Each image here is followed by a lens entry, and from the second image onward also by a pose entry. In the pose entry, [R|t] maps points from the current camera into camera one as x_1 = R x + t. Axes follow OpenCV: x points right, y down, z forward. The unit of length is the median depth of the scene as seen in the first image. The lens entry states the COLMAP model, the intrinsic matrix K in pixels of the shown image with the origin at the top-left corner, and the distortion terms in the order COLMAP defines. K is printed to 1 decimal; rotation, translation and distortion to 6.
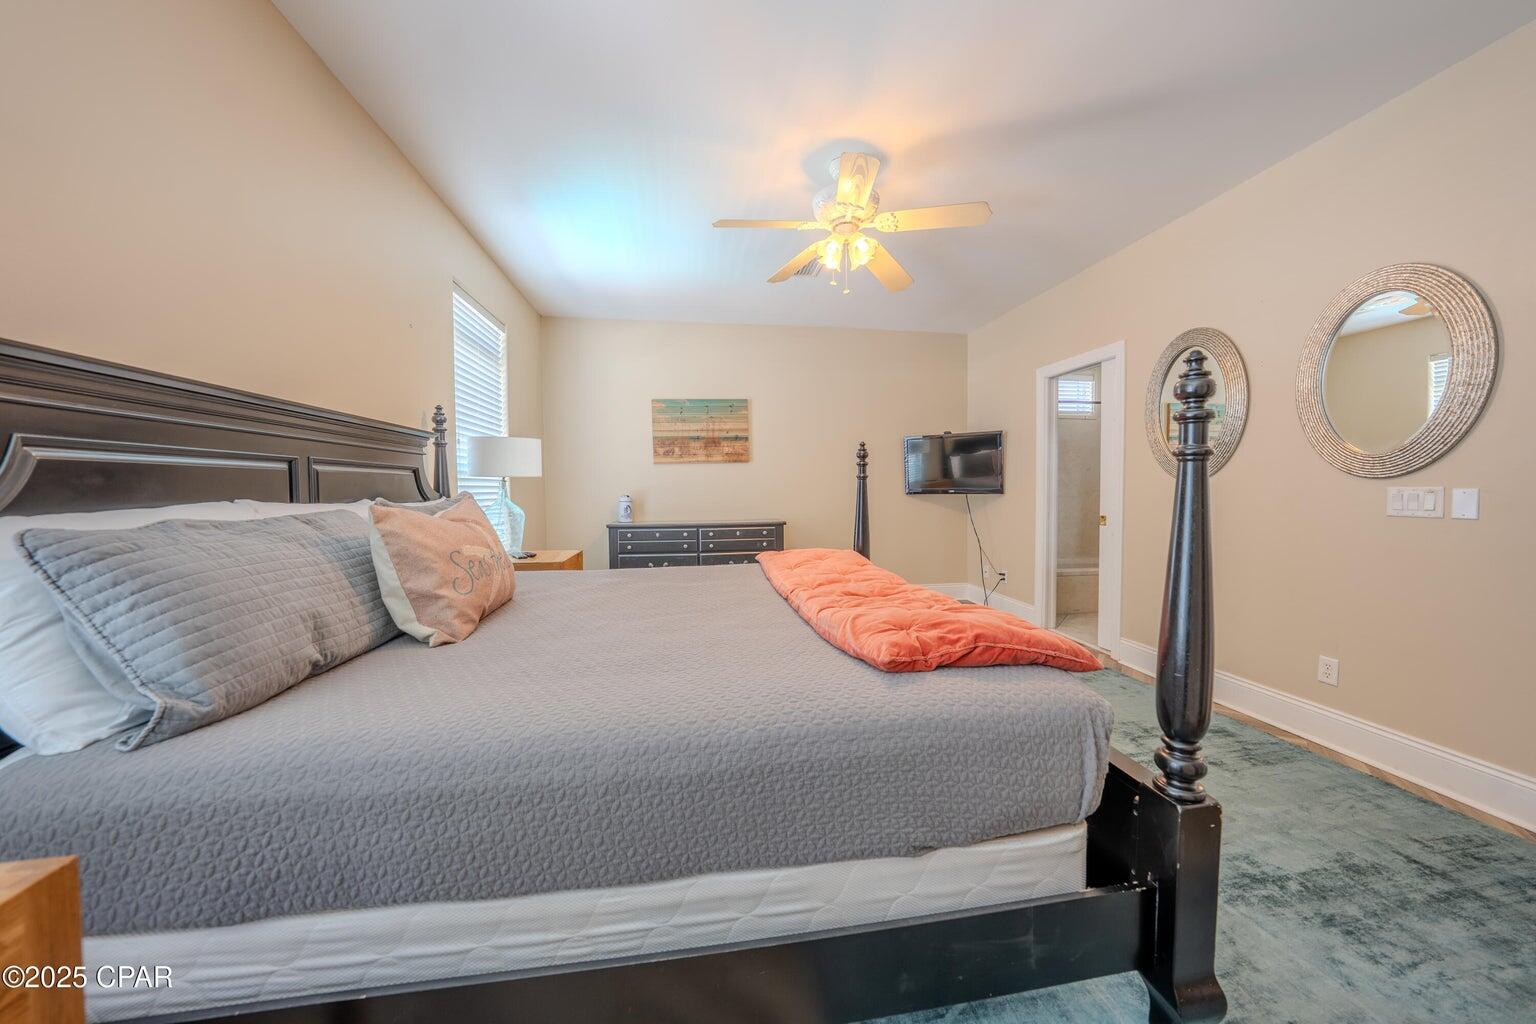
lens RADIAL K [[529.4, 0, 777.7], [0, 529.4, 507.6], [0, 0, 1]] dist [-0.024072, 0.005487]
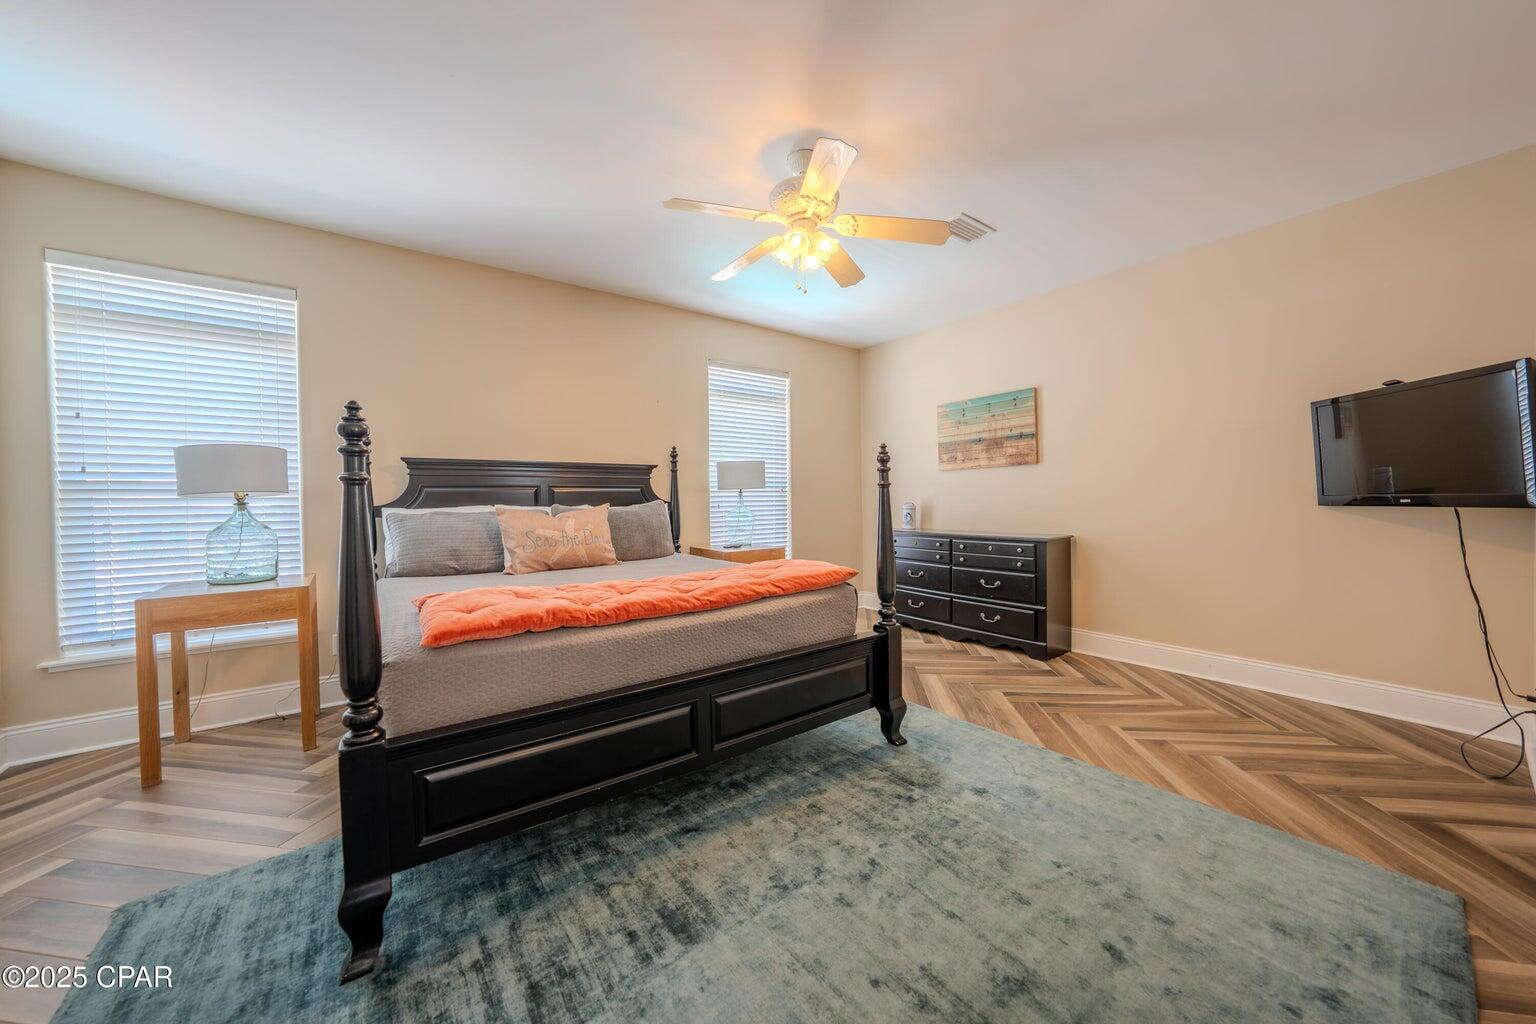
lens RADIAL K [[529.4, 0, 767.3], [0, 529.4, 512.5], [0, 0, 1]] dist [-0.024072, 0.005487]
pose [[0.467379, 0.024953, -0.883705, 0.482136], [-0.024566, 0.999582, 0.015232, -0.012858], [0.883716, 0.014590, 0.467796, 0.259966]]
